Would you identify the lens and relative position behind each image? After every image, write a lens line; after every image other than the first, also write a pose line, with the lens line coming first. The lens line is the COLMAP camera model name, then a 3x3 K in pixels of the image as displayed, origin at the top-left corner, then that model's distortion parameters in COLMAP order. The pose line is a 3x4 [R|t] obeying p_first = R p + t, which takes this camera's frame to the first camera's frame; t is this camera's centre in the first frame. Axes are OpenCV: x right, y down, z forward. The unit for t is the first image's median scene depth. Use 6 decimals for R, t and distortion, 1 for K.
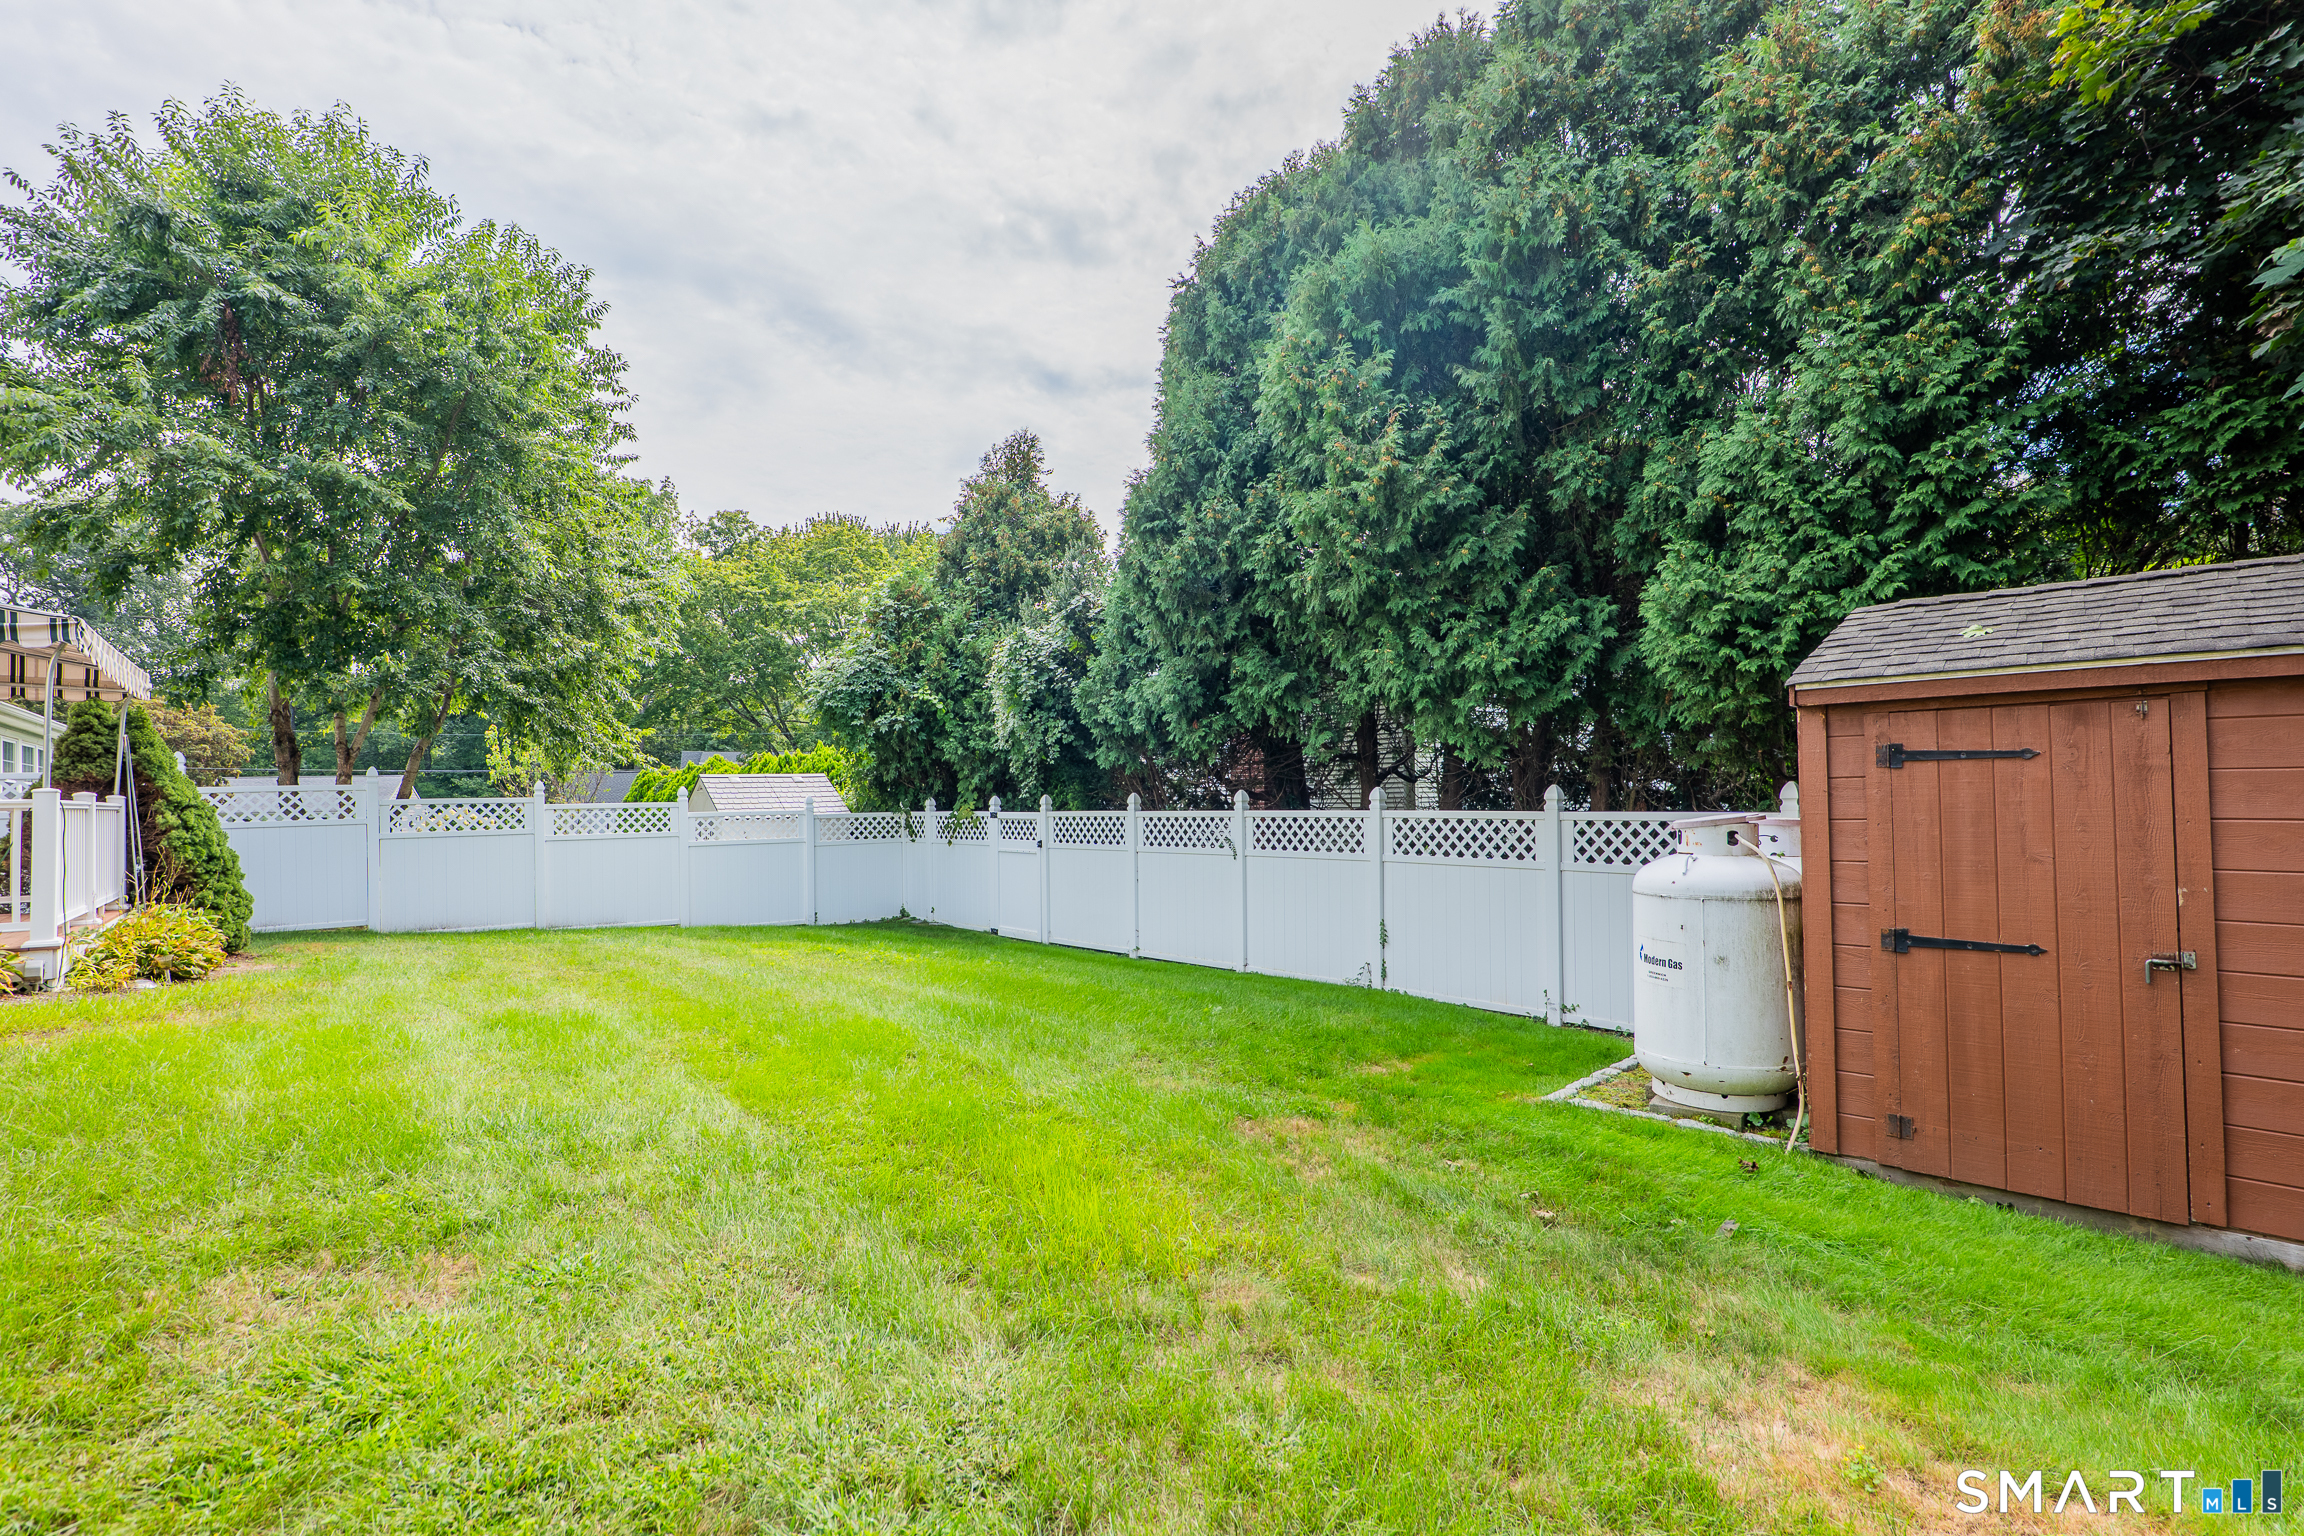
lens RADIAL K [[1072.0, 0, 1150.0], [0, 1072.0, 784.2], [0, 0, 1]] dist [-0.027326, 0.005262]
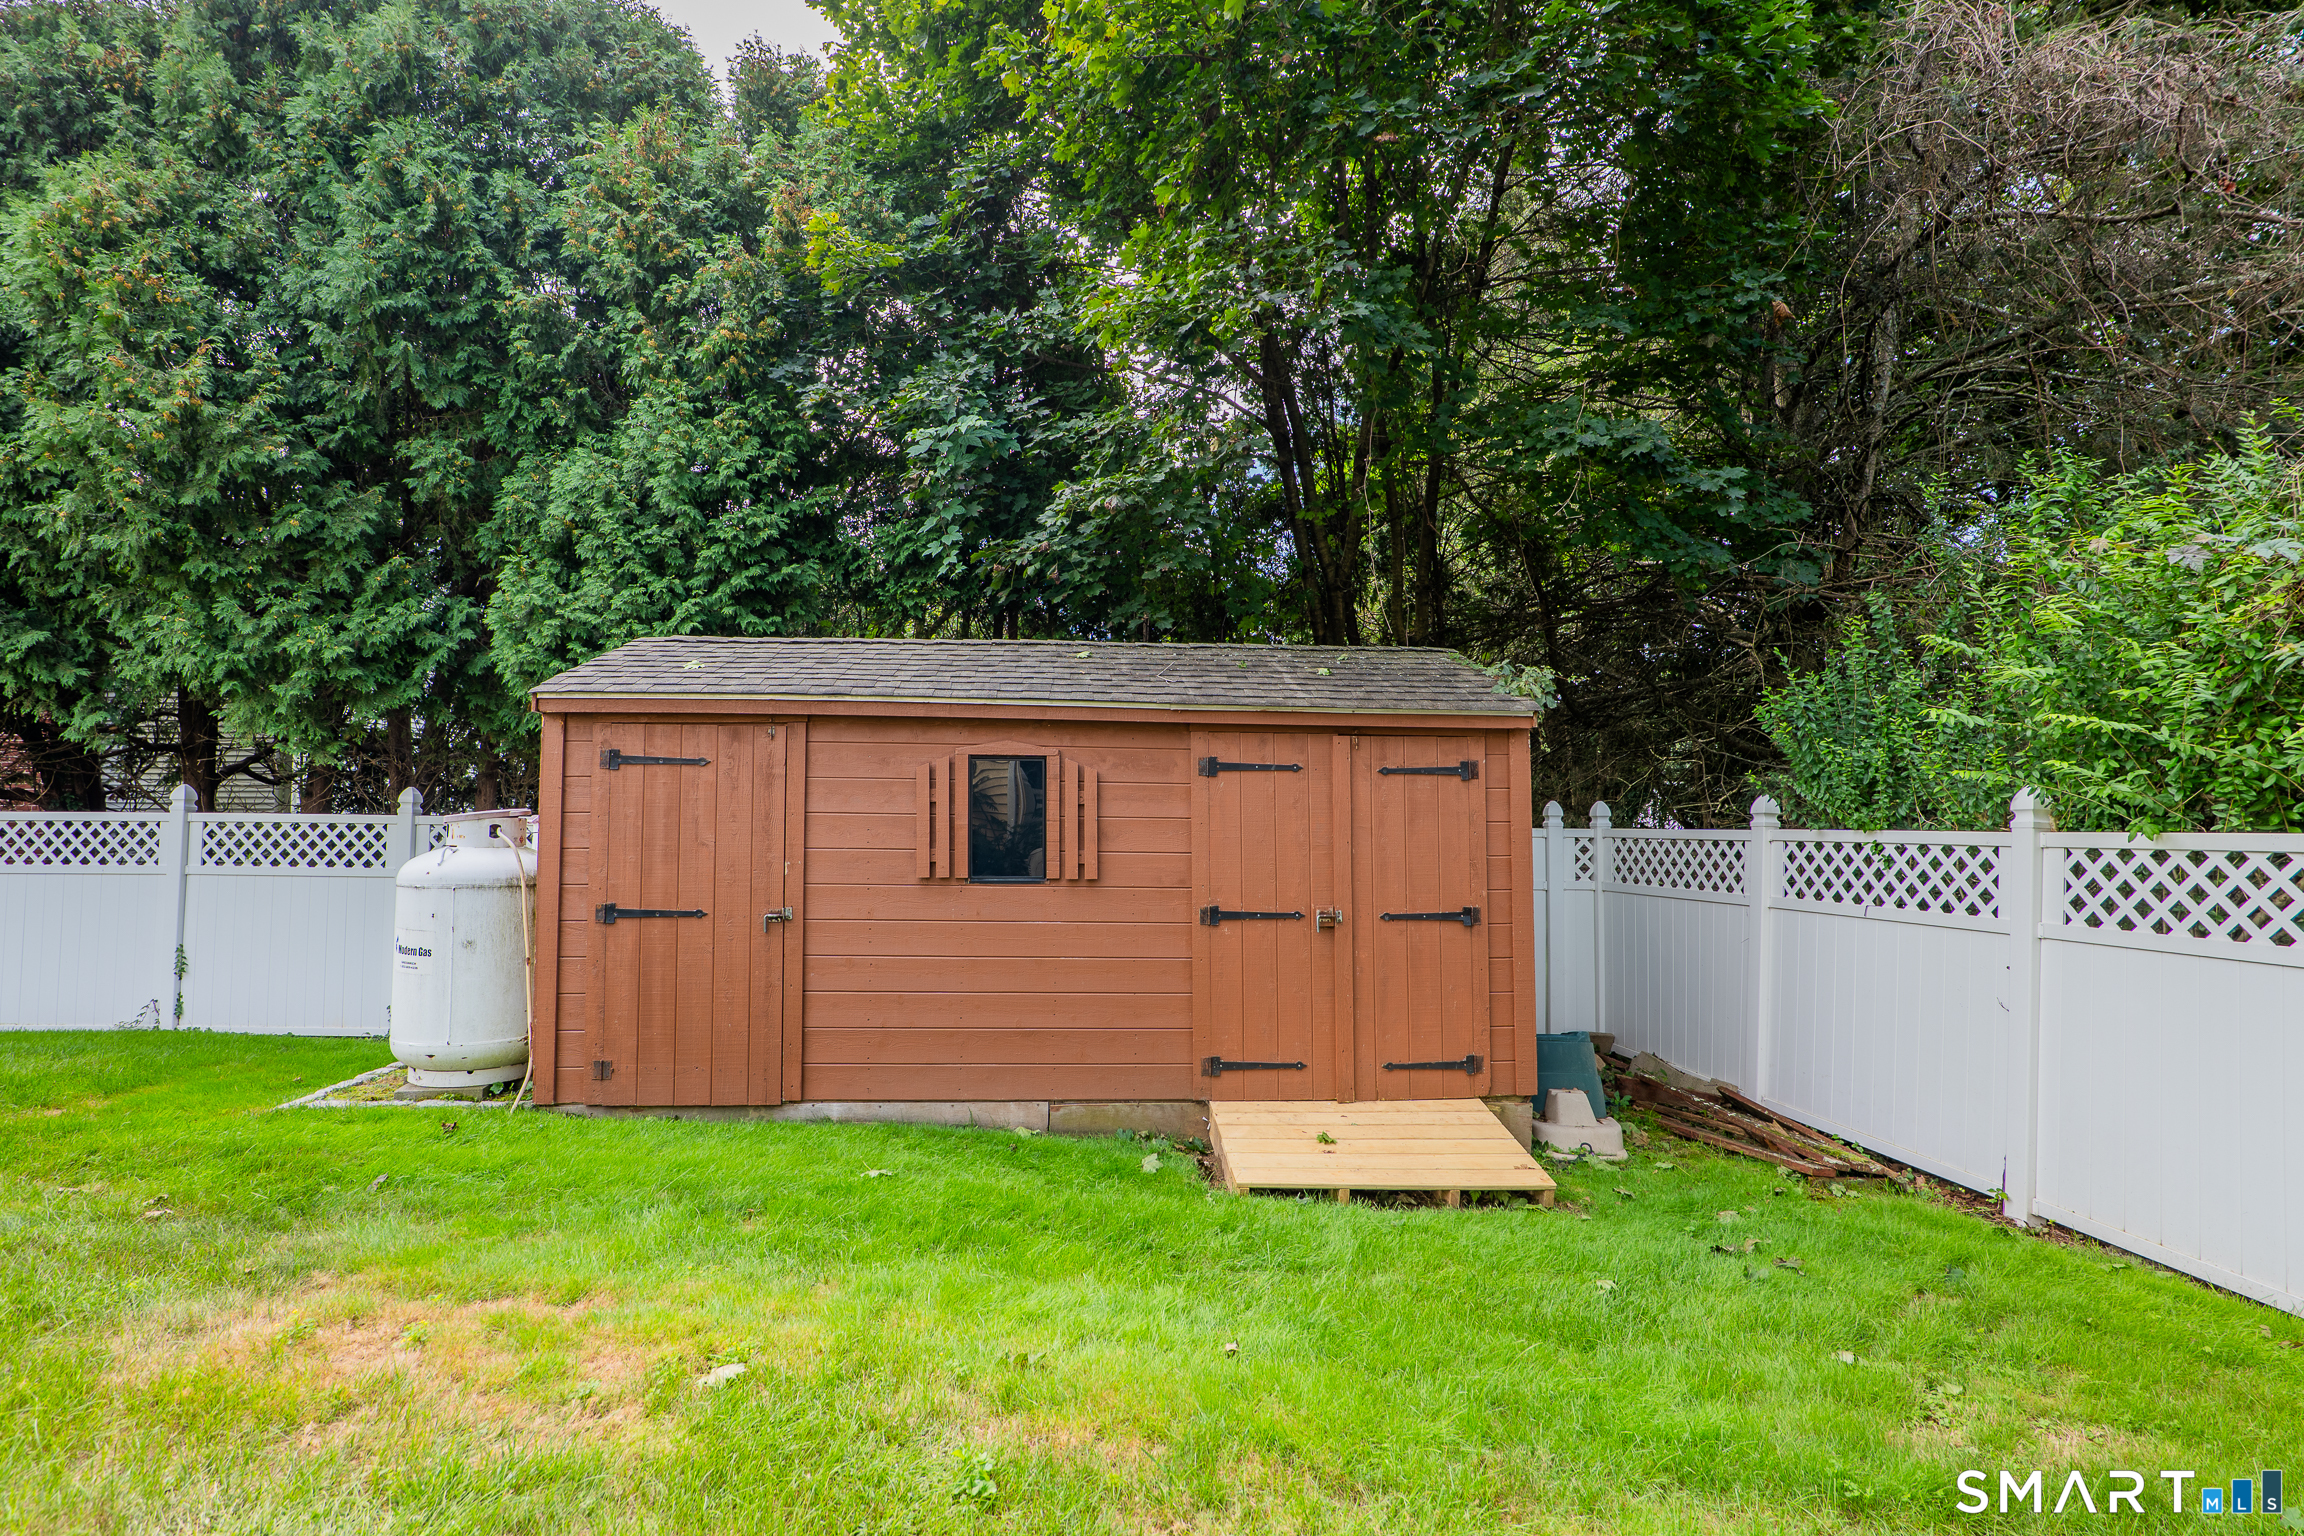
lens RADIAL K [[1078.9, 0, 1164.9], [0, 1078.9, 774.5], [0, 0, 1]] dist [-0.023765, 0.006642]
pose [[0.643237, 0.046764, 0.764238, 0.099294], [-0.024194, 0.998876, -0.040758, 0.013824], [-0.765285, 0.007728, 0.643645, -0.146287]]
